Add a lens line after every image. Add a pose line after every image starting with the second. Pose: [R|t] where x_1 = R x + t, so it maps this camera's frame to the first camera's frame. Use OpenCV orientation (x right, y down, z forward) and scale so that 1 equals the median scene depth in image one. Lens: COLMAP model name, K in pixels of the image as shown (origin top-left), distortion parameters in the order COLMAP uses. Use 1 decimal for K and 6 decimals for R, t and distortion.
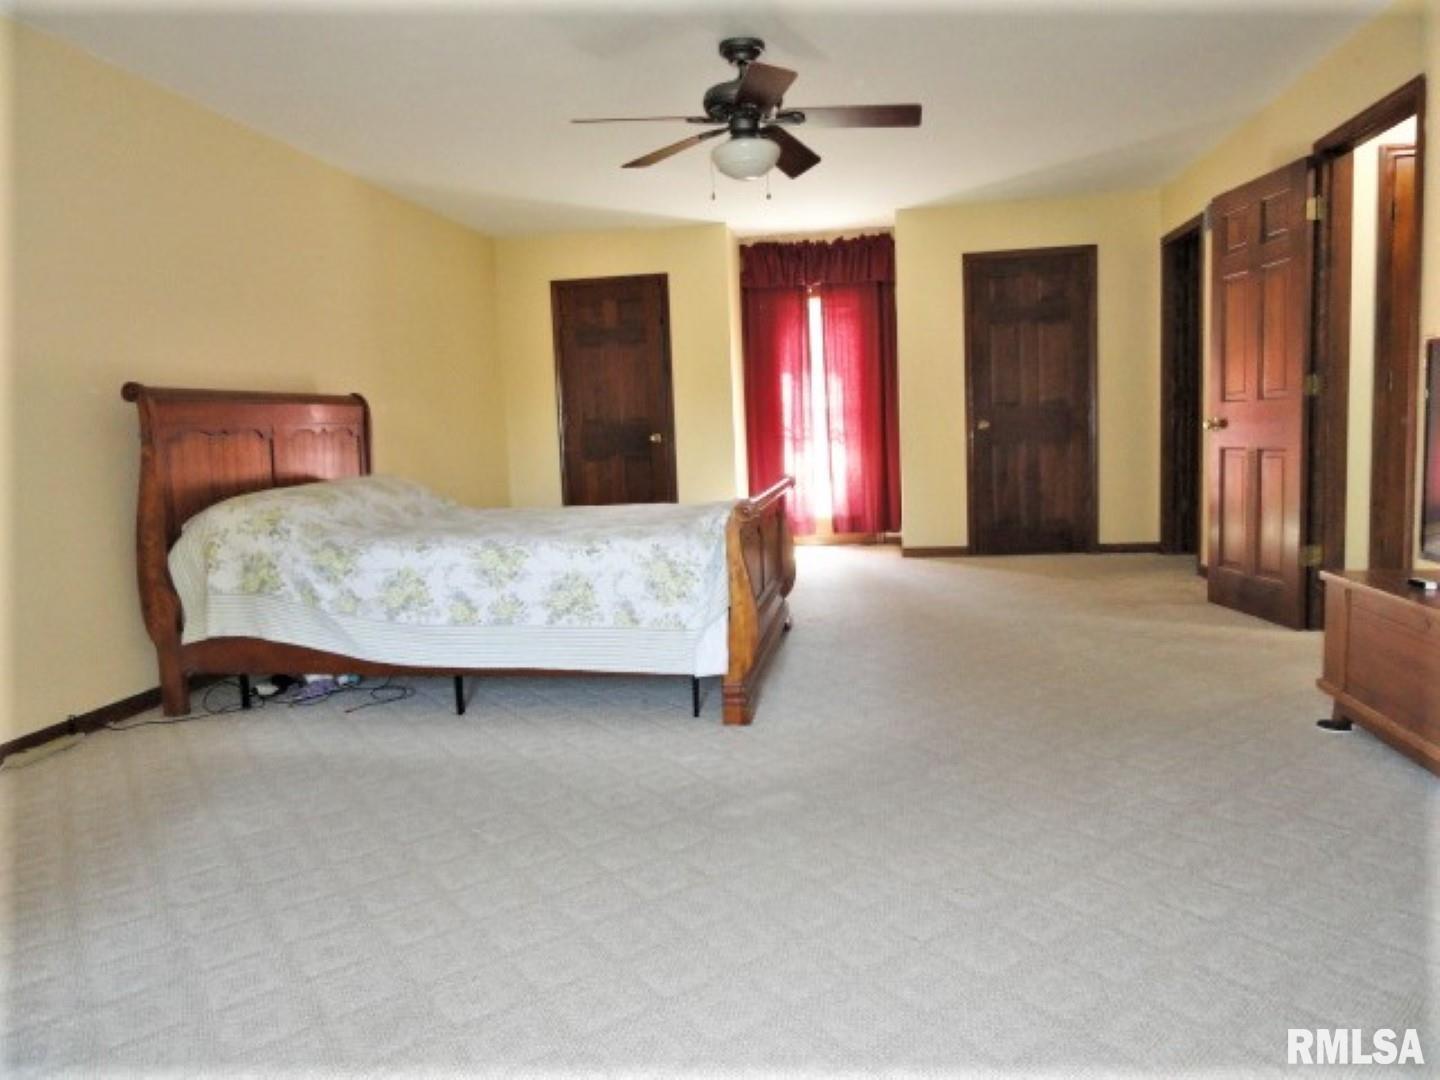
lens RADIAL K [[1003.9, 0, 723.9], [0, 1003.9, 537.9], [0, 0, 1]] dist [0.002287, -0.001801]
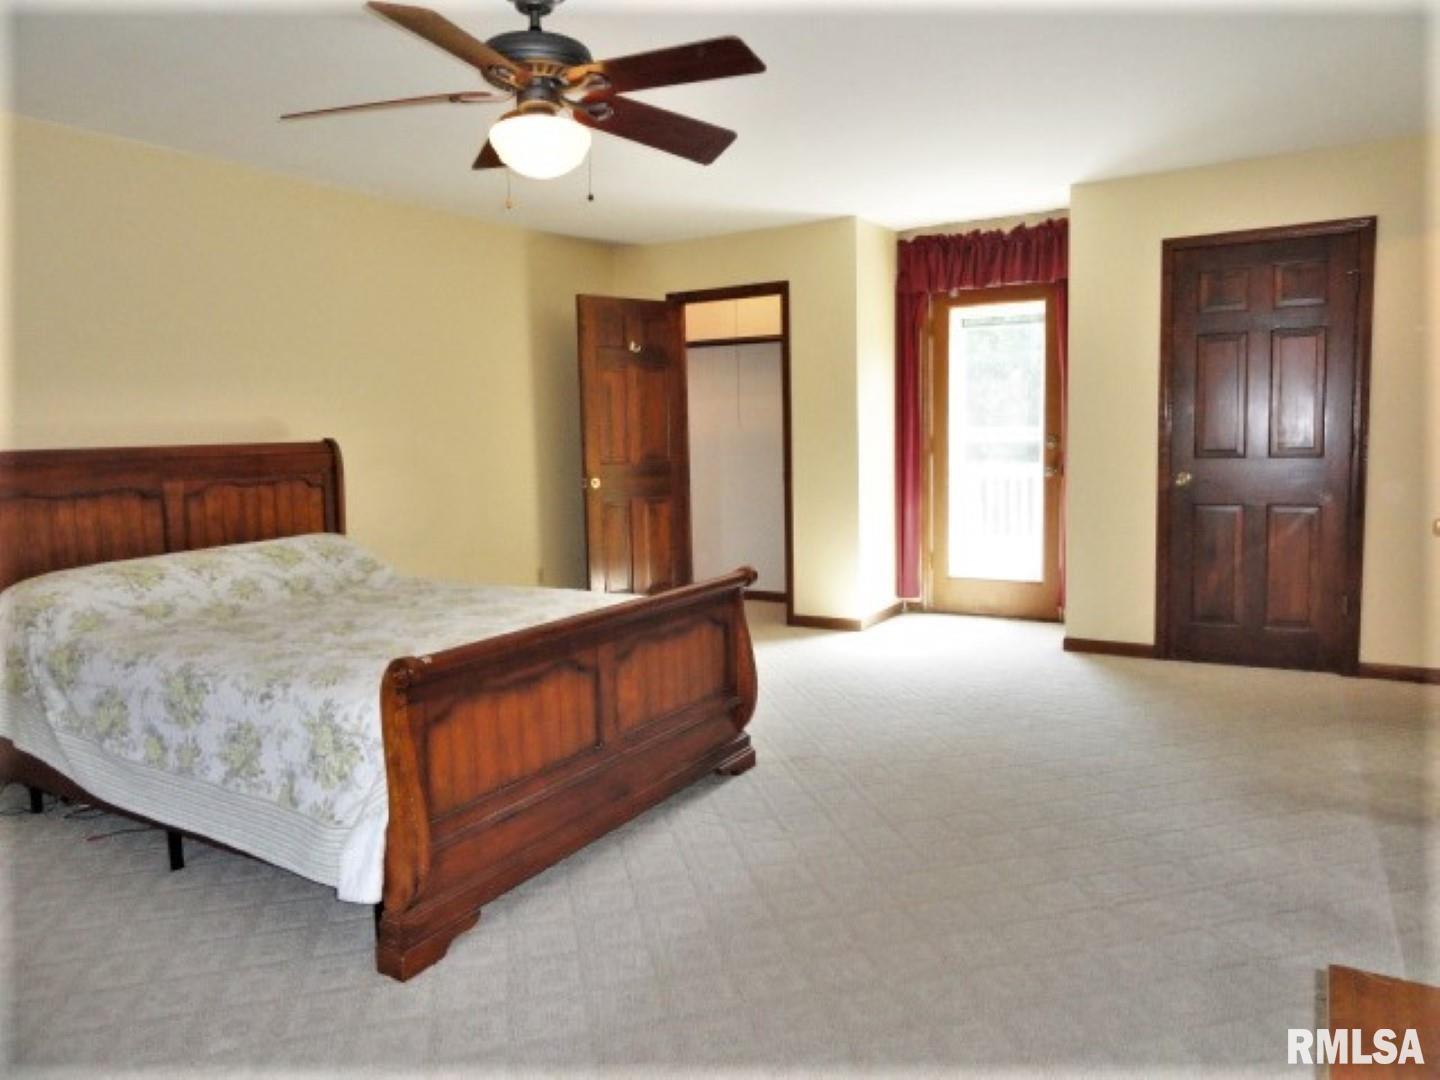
lens RADIAL K [[1003.9, 0, 717.7], [0, 1003.9, 539.0], [0, 0, 1]] dist [0.002287, -0.001801]
pose [[0.924741, 0.059540, -0.375912, 0.447793], [-0.054483, 0.998224, 0.024079, -0.138621], [0.376678, -0.001786, 0.926342, 0.427347]]
